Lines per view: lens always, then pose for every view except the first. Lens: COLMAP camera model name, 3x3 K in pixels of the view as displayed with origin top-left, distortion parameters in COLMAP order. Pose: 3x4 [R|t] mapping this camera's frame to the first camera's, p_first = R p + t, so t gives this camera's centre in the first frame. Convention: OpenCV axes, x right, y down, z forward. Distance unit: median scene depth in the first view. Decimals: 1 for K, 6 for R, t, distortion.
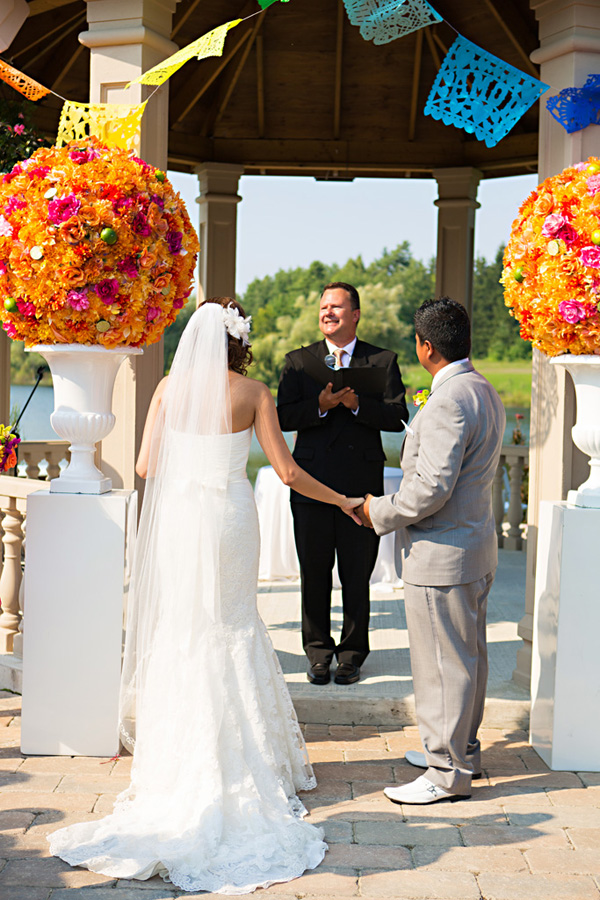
lens RADIAL K [[1246.8, 0, 300.0], [0, 1246.8, 450.0], [0, 0, 1]] dist [-0.017701, -0.026195]
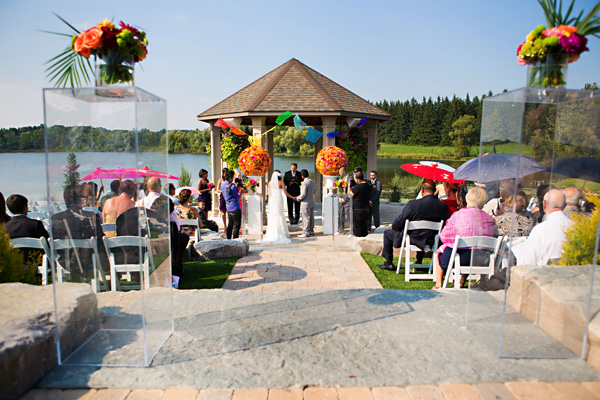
lens RADIAL K [[417.4, 0, 300.0], [0, 417.4, 200.0], [0, 0, 1]] dist [-0.067525, 0.002907]
pose [[0.999350, -0.026951, 0.023925, 0.017141], [0.025185, 0.997140, 0.071263, -0.111768], [-0.025777, -0.070614, 0.997171, -1.382282]]
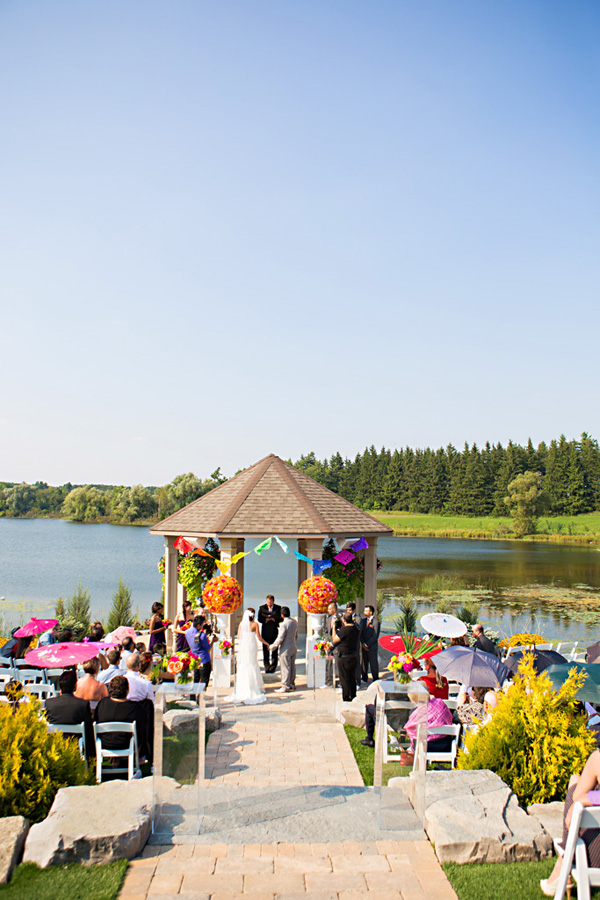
lens RADIAL K [[662.2, 0, 300.0], [0, 662.2, 450.0], [0, 0, 1]] dist [-0.106594, 0.061398]
pose [[0.998233, -0.008895, 0.058750, 0.005442], [0.017171, 0.989732, -0.141903, -0.396533], [-0.056884, 0.142661, 0.988136, -2.117261]]
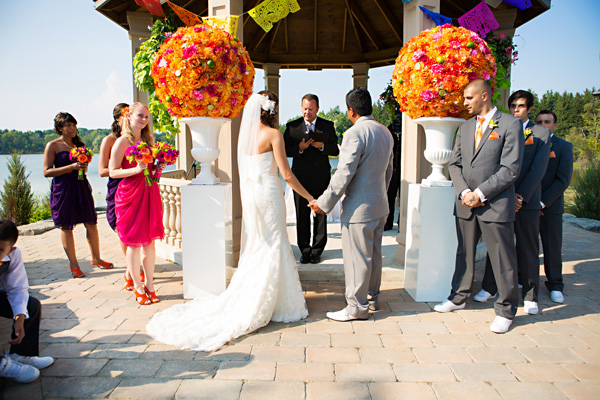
lens RADIAL K [[393.5, 0, 300.0], [0, 393.5, 200.0], [0, 0, 1]] dist [-0.092939, 0.000912]
pose [[0.999676, -0.020844, -0.014621, 0.004388], [0.021755, 0.997633, 0.065235, 0.021005], [0.013227, -0.065532, 0.997763, 0.315182]]
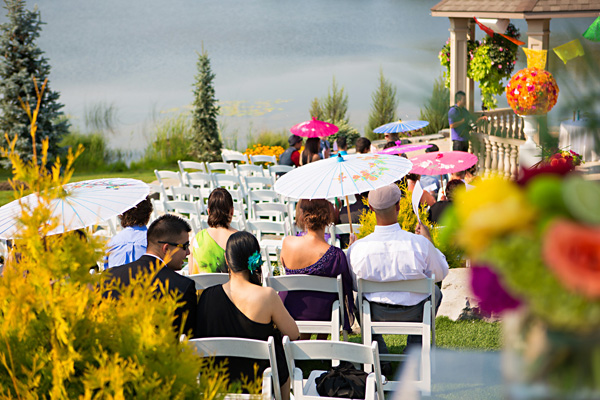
lens RADIAL K [[1000.3, 0, 300.0], [0, 1000.3, 200.0], [0, 0, 1]] dist [0.083100, 0.089428]
pose [[0.973419, -0.000980, -0.229029, -0.164825], [0.042337, 0.983527, 0.175735, -0.467526], [0.225084, -0.180760, 0.957425, -2.793826]]
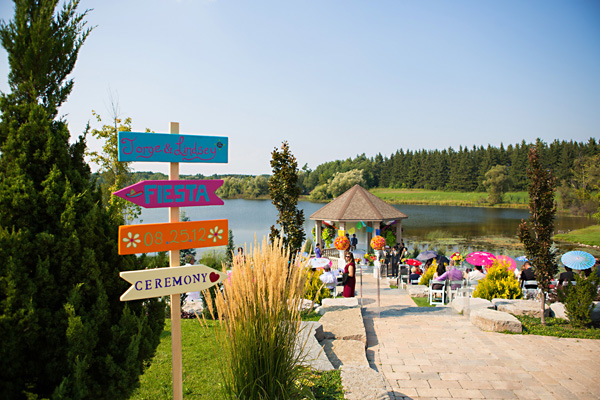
lens RADIAL K [[432.2, 0, 300.0], [0, 432.2, 200.0], [0, 0, 1]] dist [-0.118377, 0.119336]
pose [[0.997367, -0.027773, -0.066992, -0.320245], [0.026617, 0.999482, -0.018091, -0.615695], [0.067460, 0.016260, 0.997589, -4.275002]]
